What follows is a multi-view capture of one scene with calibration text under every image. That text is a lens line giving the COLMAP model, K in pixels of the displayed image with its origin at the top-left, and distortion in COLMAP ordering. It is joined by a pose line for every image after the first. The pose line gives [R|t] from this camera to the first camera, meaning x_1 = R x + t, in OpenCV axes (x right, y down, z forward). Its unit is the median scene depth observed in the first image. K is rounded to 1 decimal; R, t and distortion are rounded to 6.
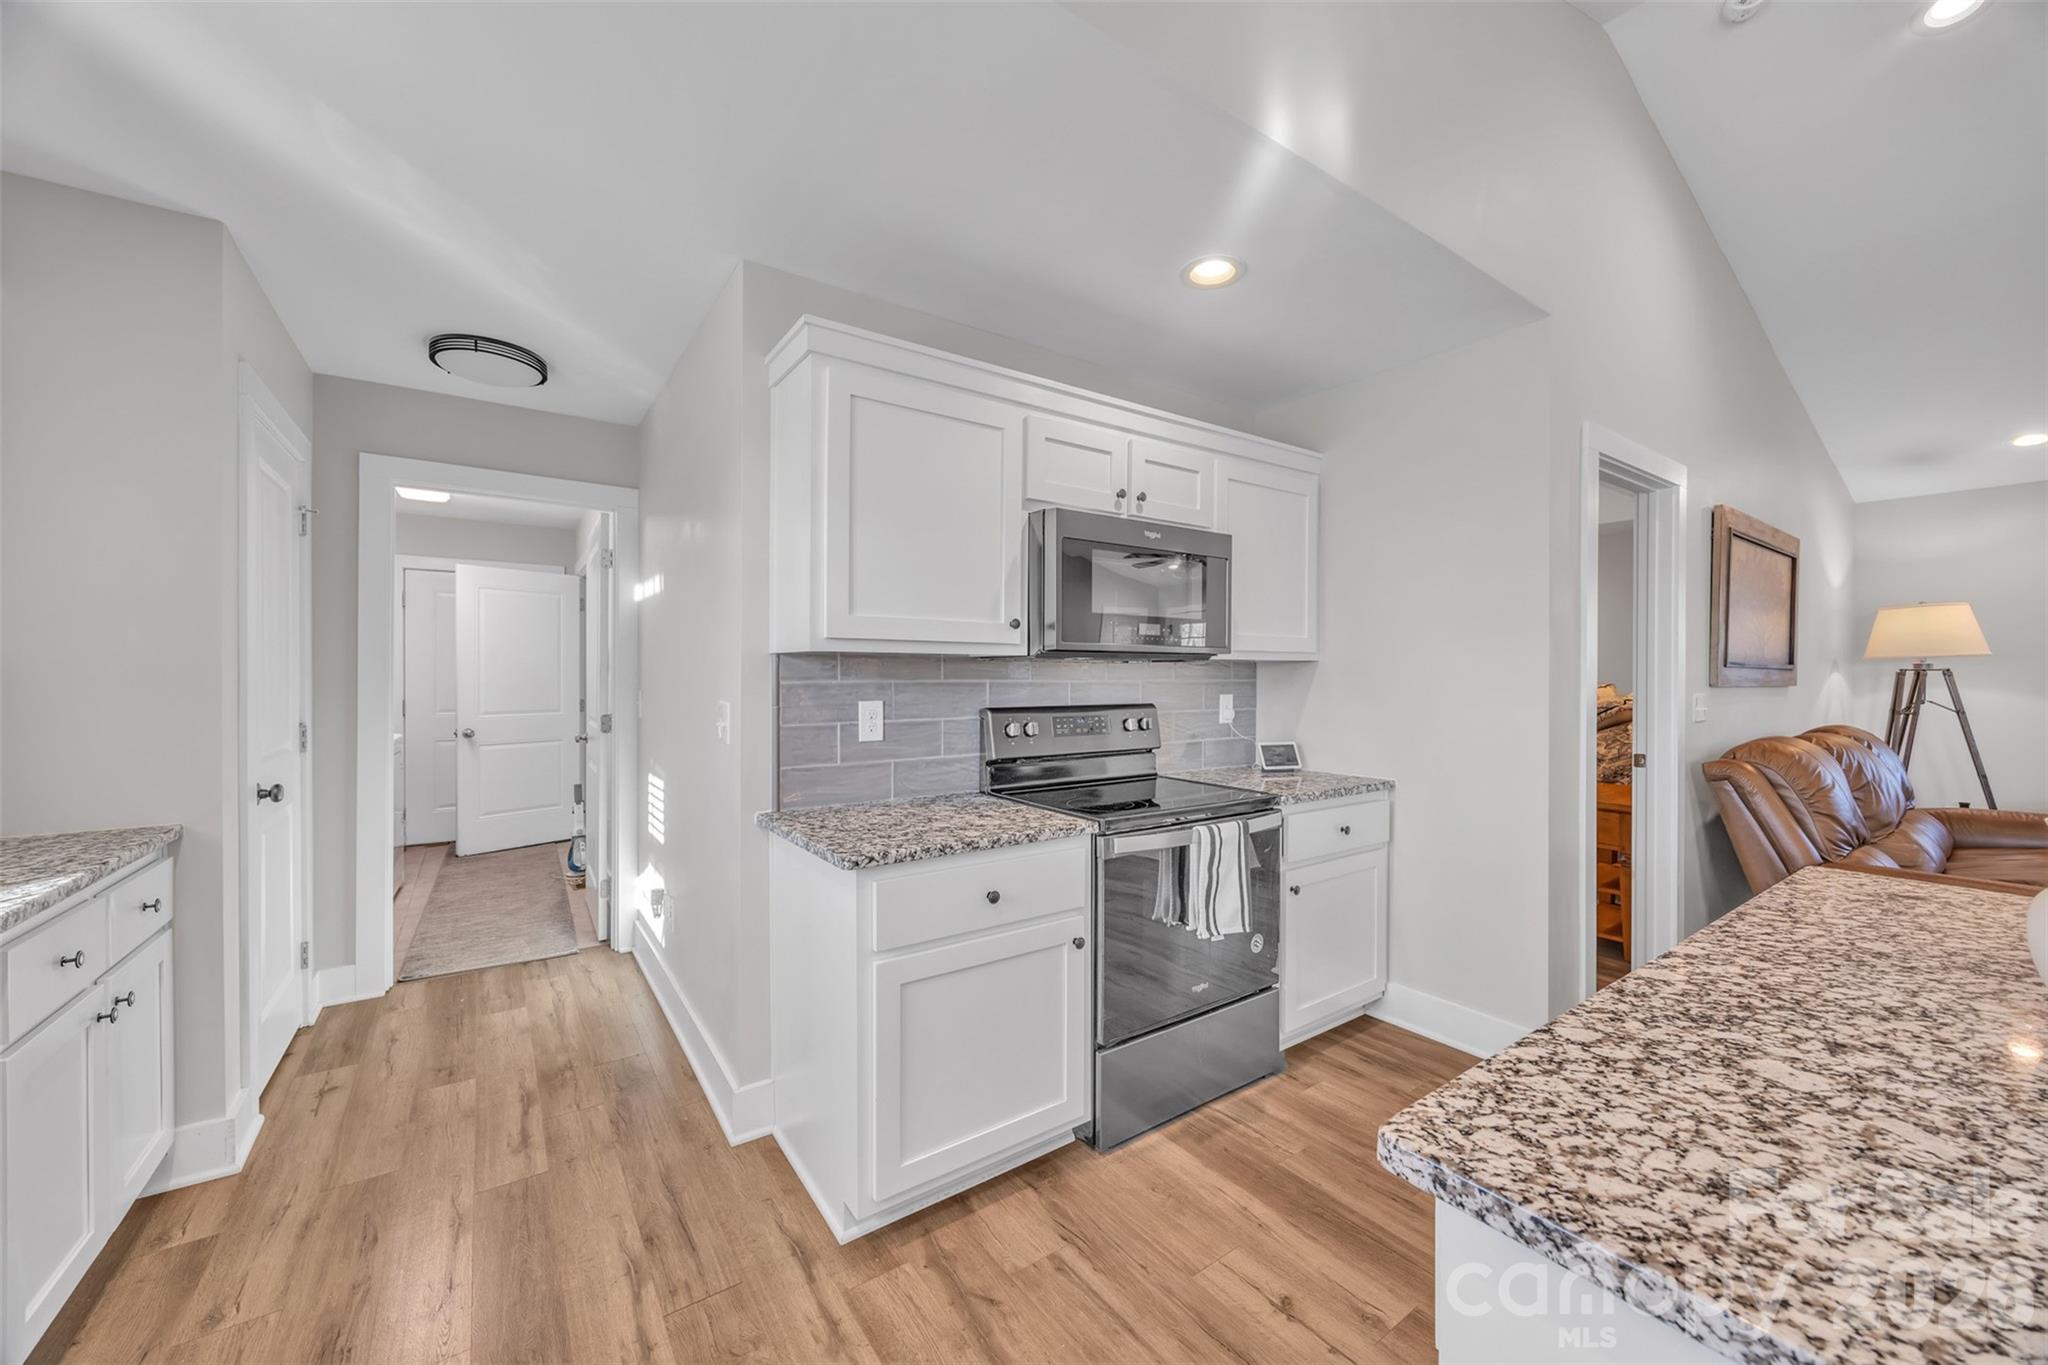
lens RADIAL K [[772.2, 0, 1030.4], [0, 772.2, 681.4], [0, 0, 1]] dist [-0.002999, -0.000291]
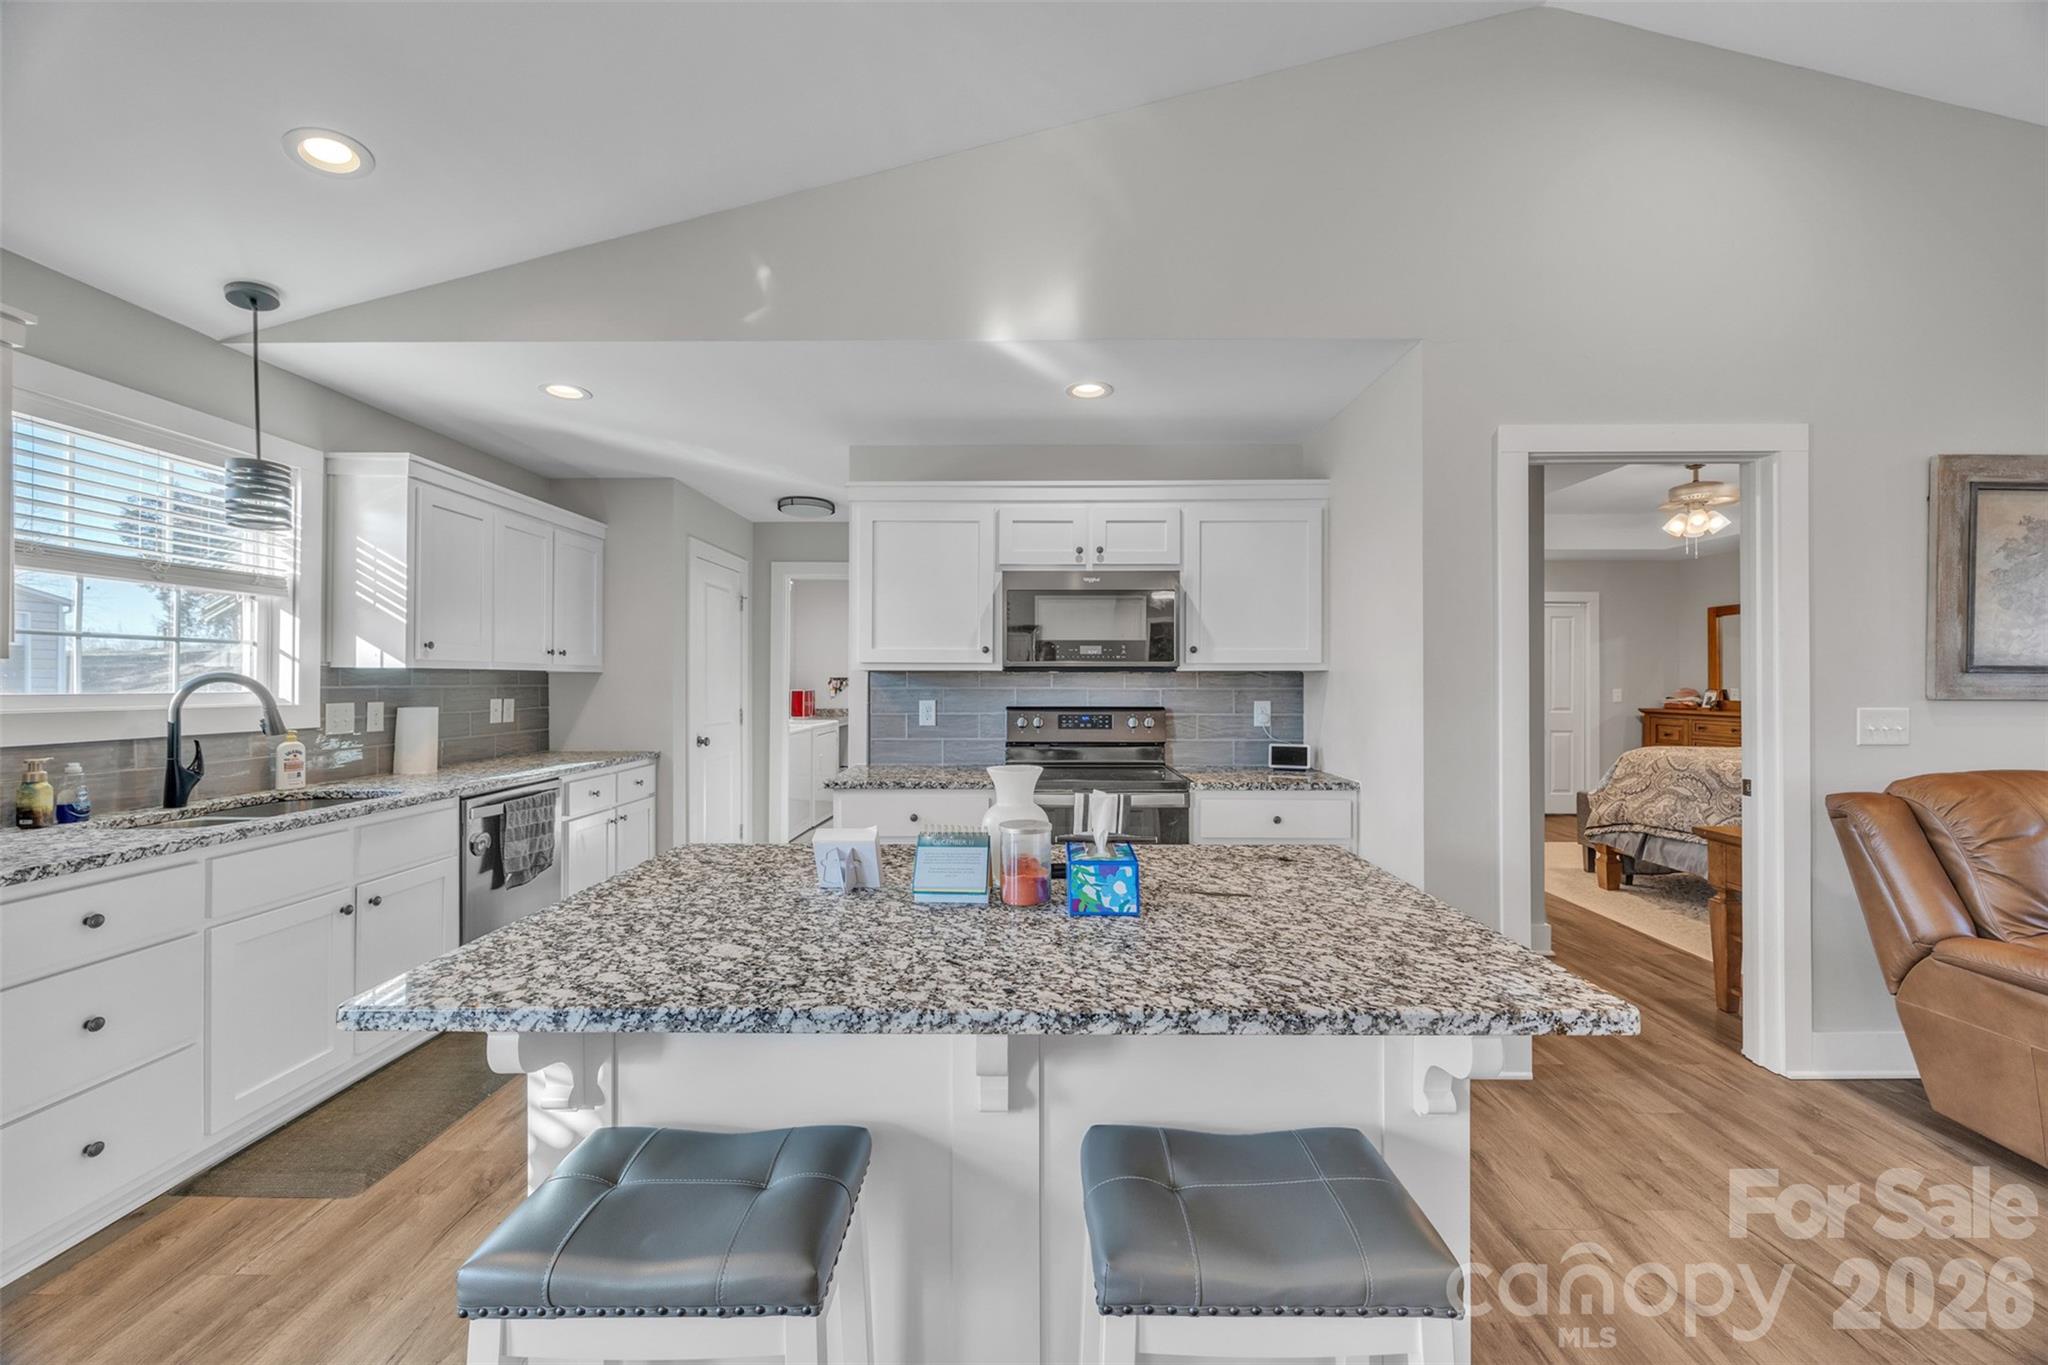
lens RADIAL K [[772.2, 0, 1026.1], [0, 772.2, 680.6], [0, 0, 1]] dist [-0.002999, -0.000291]
pose [[0.811765, -0.002071, -0.583980, 0.828195], [-0.004625, 0.999940, -0.009975, 0.000103], [0.583966, 0.010798, 0.811707, -0.154577]]
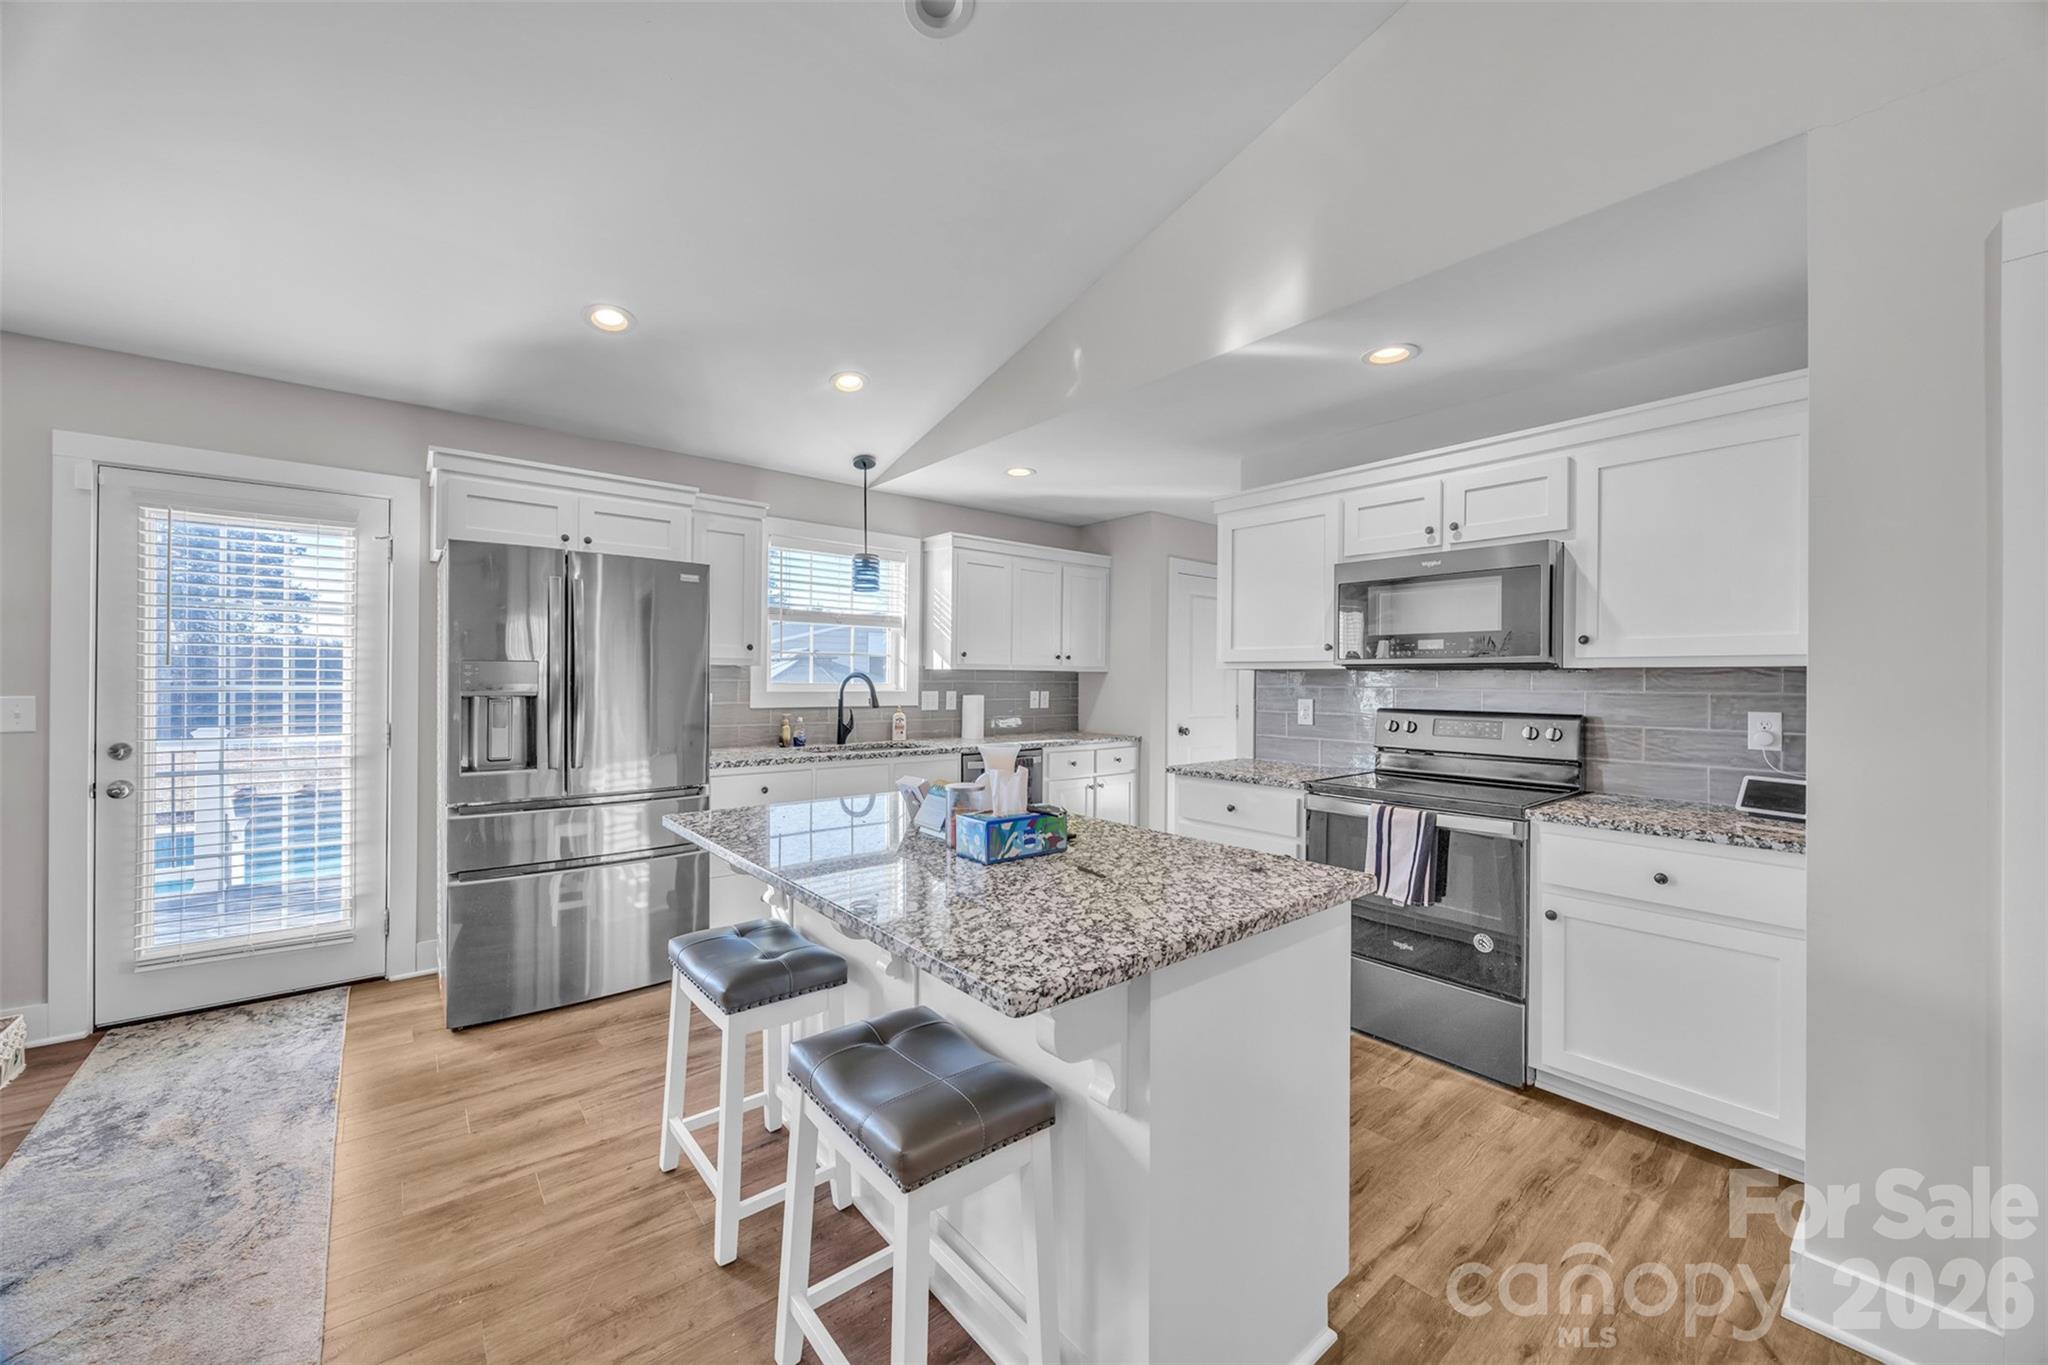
lens RADIAL K [[772.2, 0, 1031.8], [0, 772.2, 676.9], [0, 0, 1]] dist [-0.002999, -0.000291]
pose [[0.082453, -0.004123, -0.996586, 1.233953], [-0.016726, 0.999845, -0.005520, -0.001492], [0.996455, 0.017124, 0.082371, 0.297359]]
